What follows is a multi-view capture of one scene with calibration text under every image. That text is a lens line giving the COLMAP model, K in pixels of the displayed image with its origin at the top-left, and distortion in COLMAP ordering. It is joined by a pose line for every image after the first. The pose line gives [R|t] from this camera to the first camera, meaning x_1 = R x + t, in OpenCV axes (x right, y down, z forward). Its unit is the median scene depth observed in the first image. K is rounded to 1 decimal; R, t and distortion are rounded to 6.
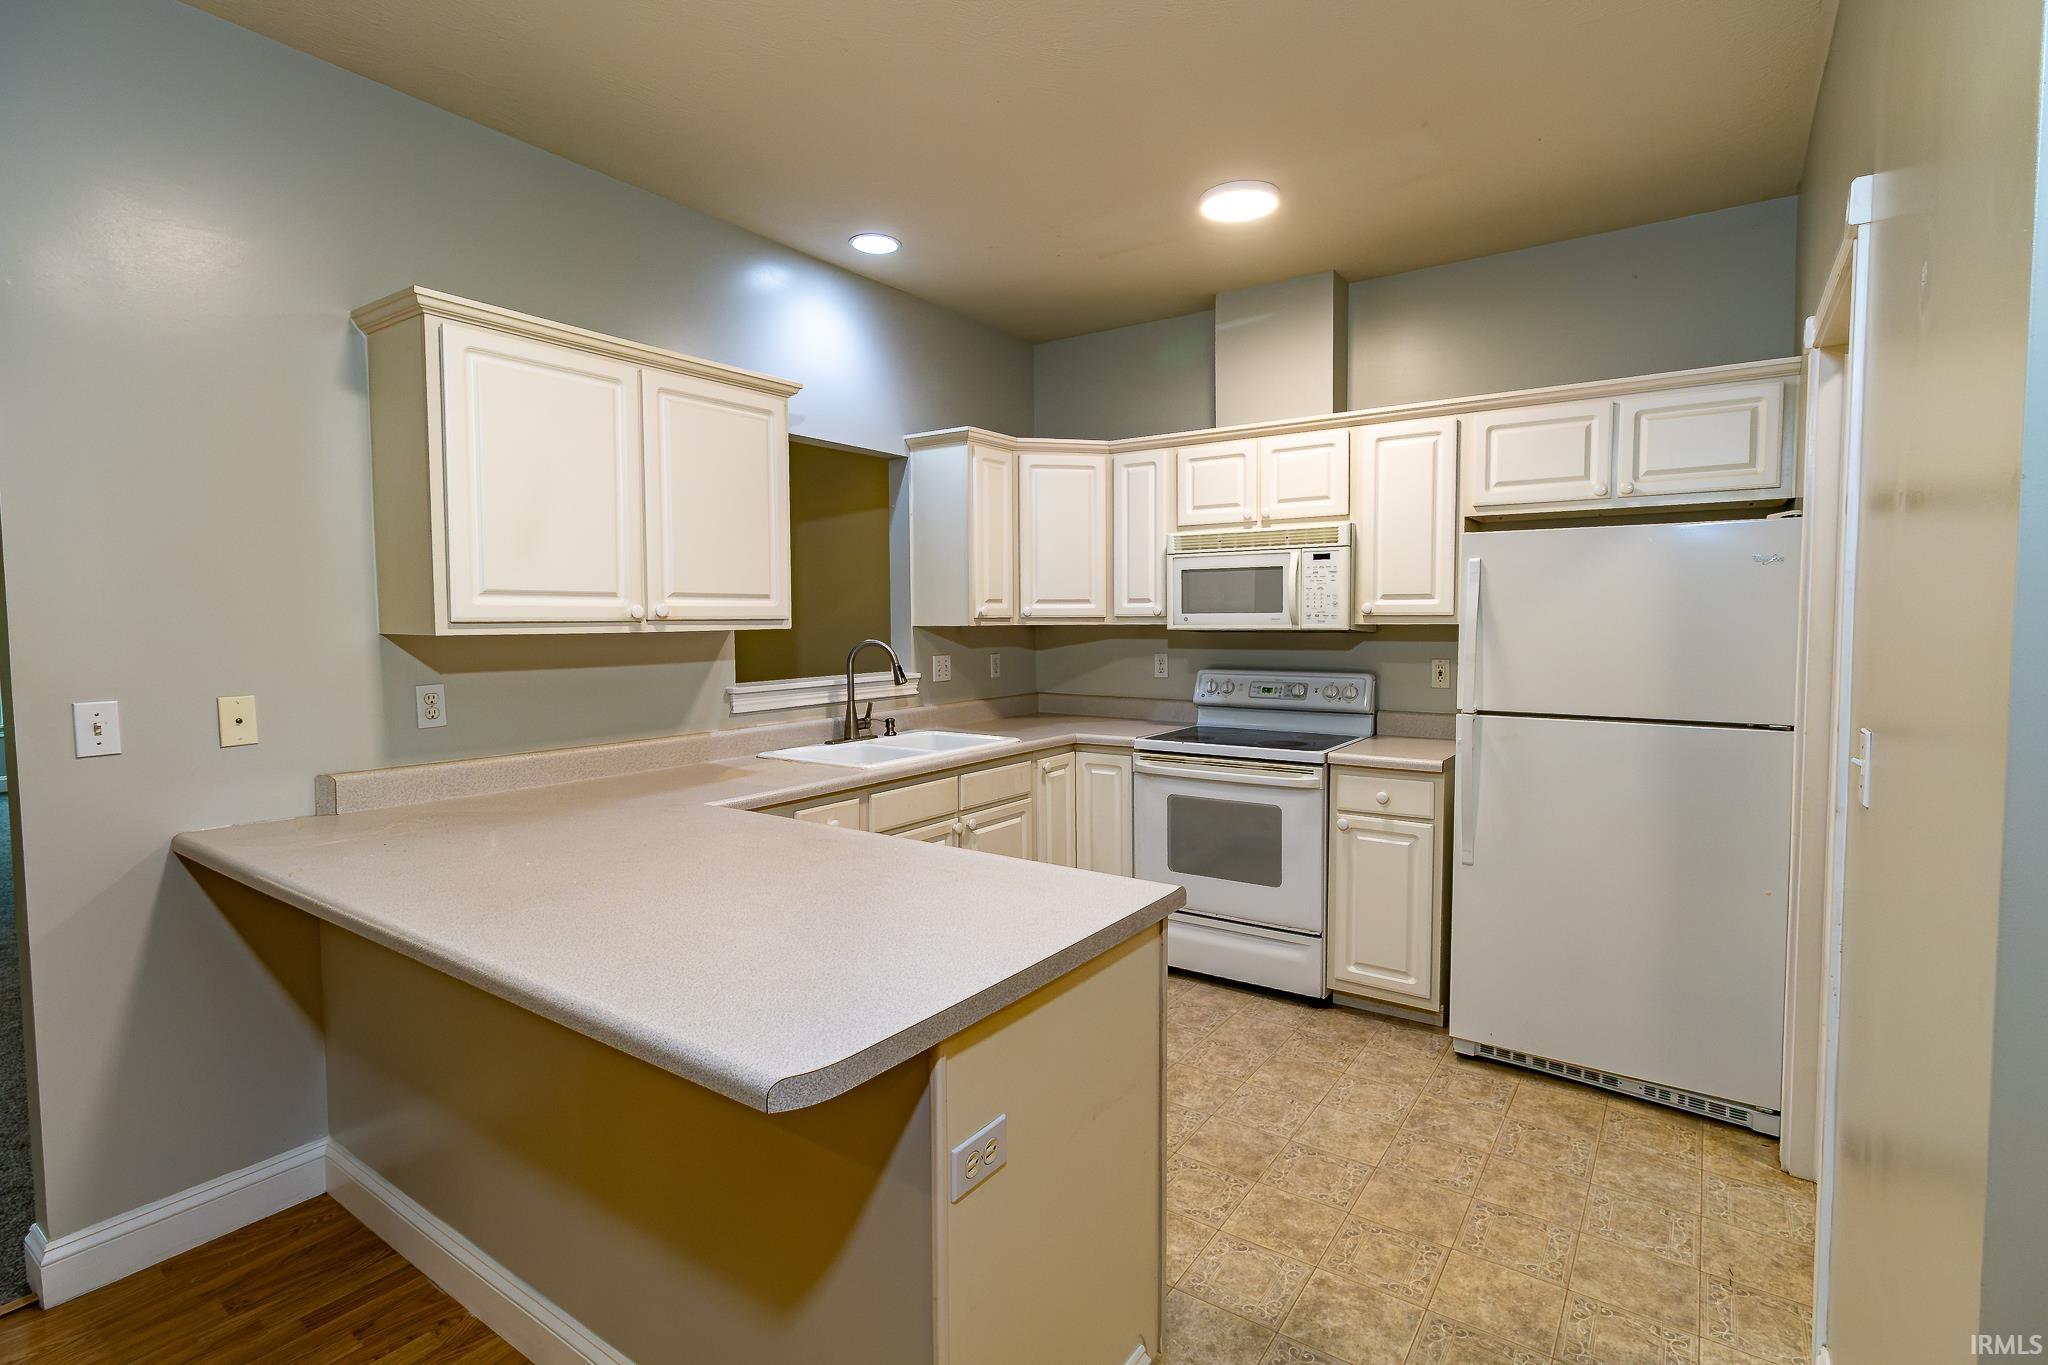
lens RADIAL K [[942.4, 0, 1044.5], [0, 942.4, 668.7], [0, 0, 1]] dist [-0.004935, 0.000311]
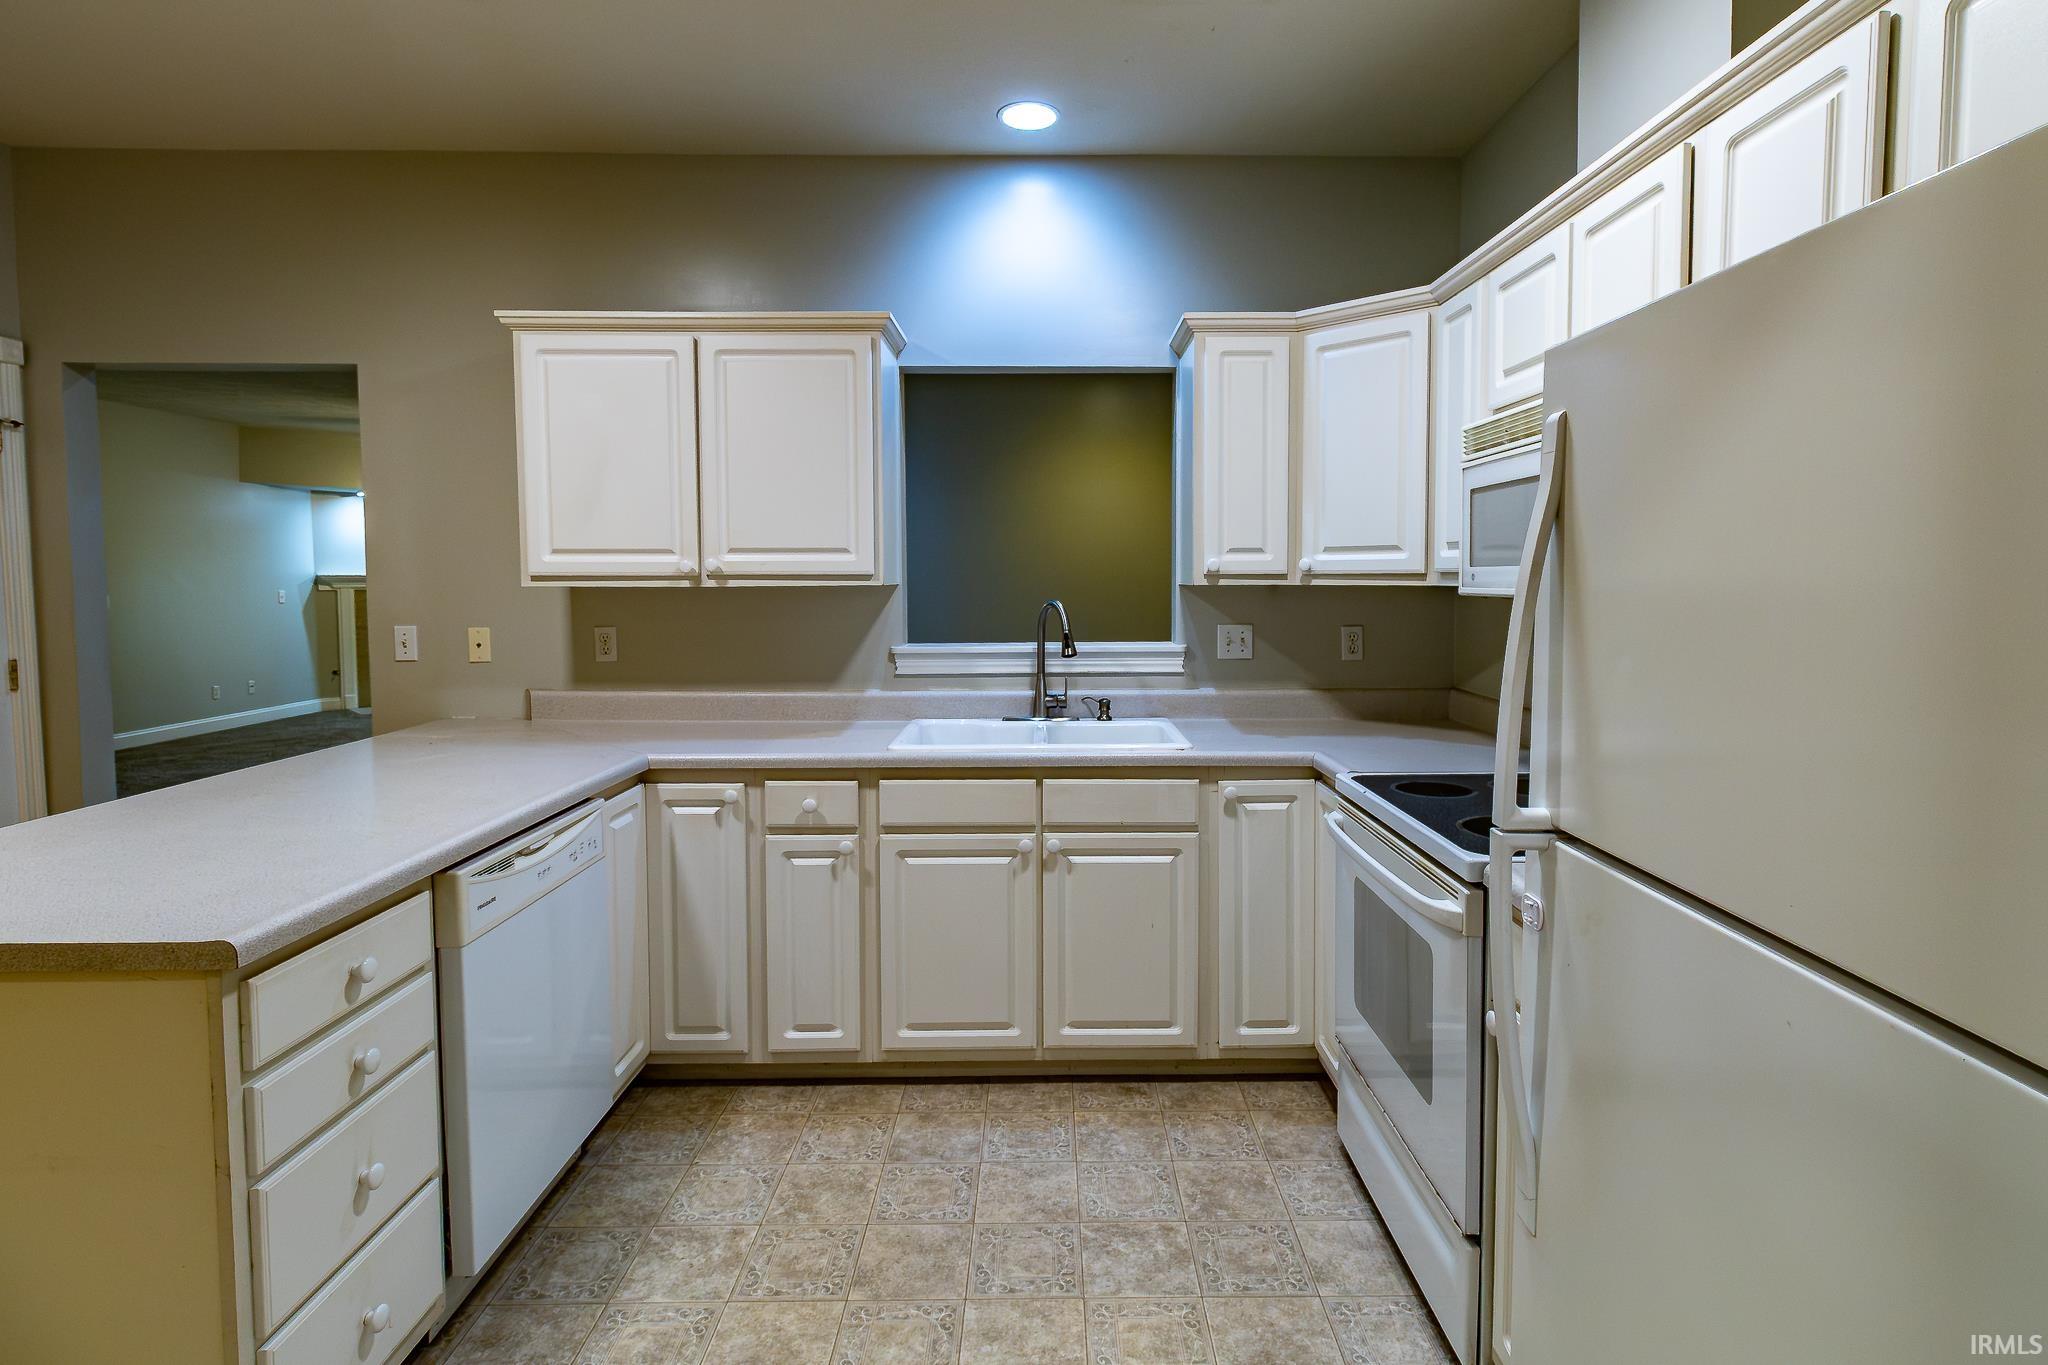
lens RADIAL K [[973.3, 0, 1040.8], [0, 973.3, 631.2], [0, 0, 1]] dist [-0.002534, -0.000199]
pose [[0.595216, 0.049514, -0.802039, 0.498244], [-0.045667, 0.998571, 0.027757, -0.027168], [0.802267, 0.020105, 0.596626, 0.487831]]
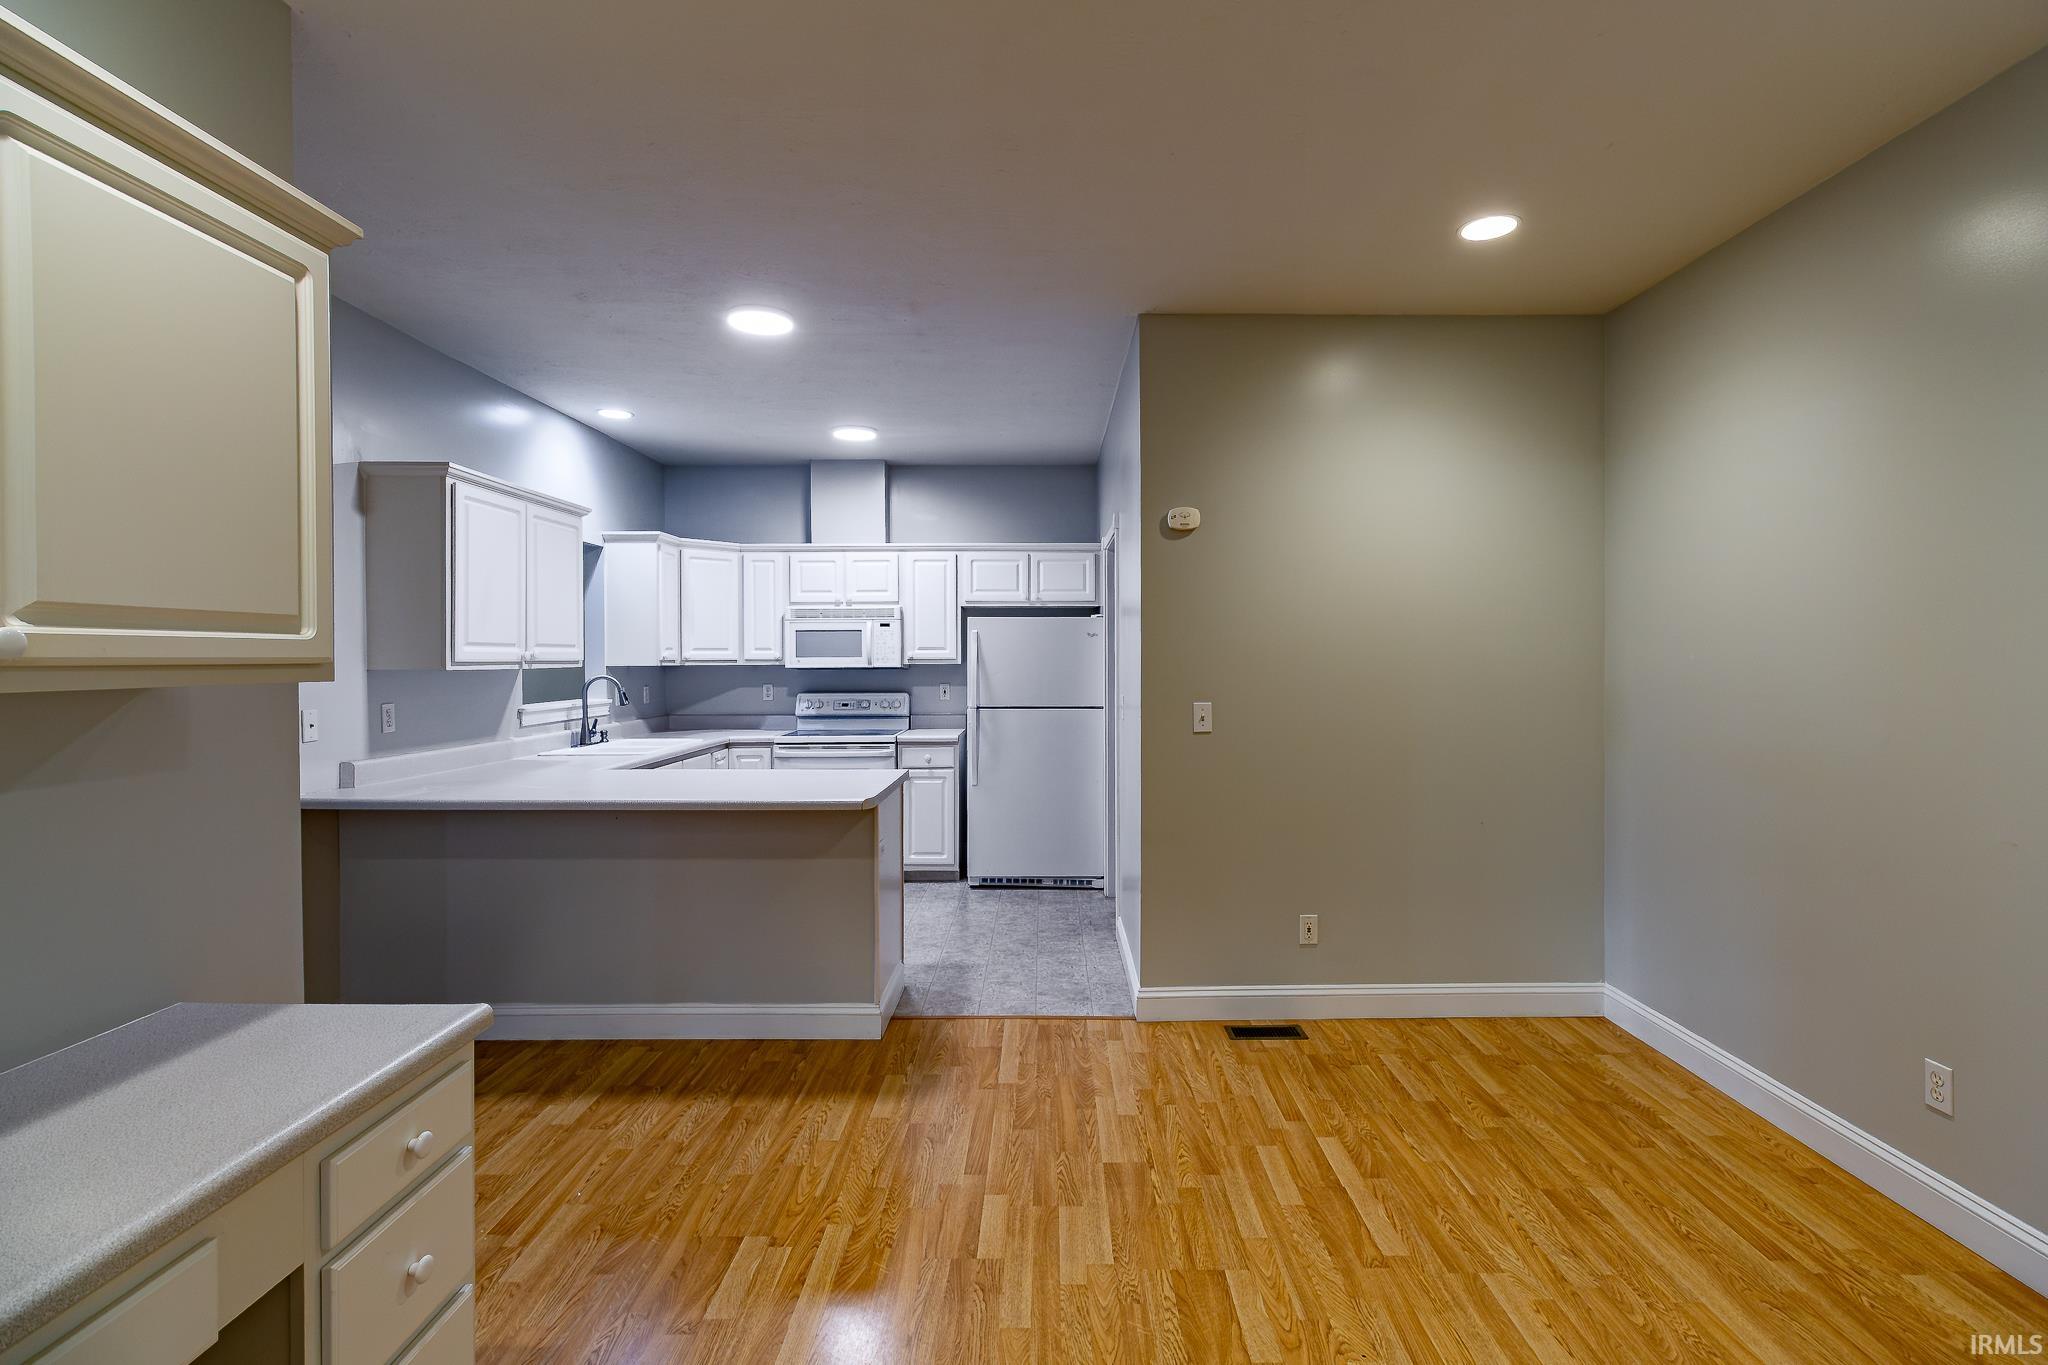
lens RADIAL K [[942.4, 0, 1035.0], [0, 942.4, 665.8], [0, 0, 1]] dist [-0.004935, 0.000311]
pose [[0.825016, -0.001643, 0.565107, -0.456161], [0.029068, 0.998795, -0.039533, 0.032313], [-0.564361, 0.049042, 0.824070, -0.578099]]
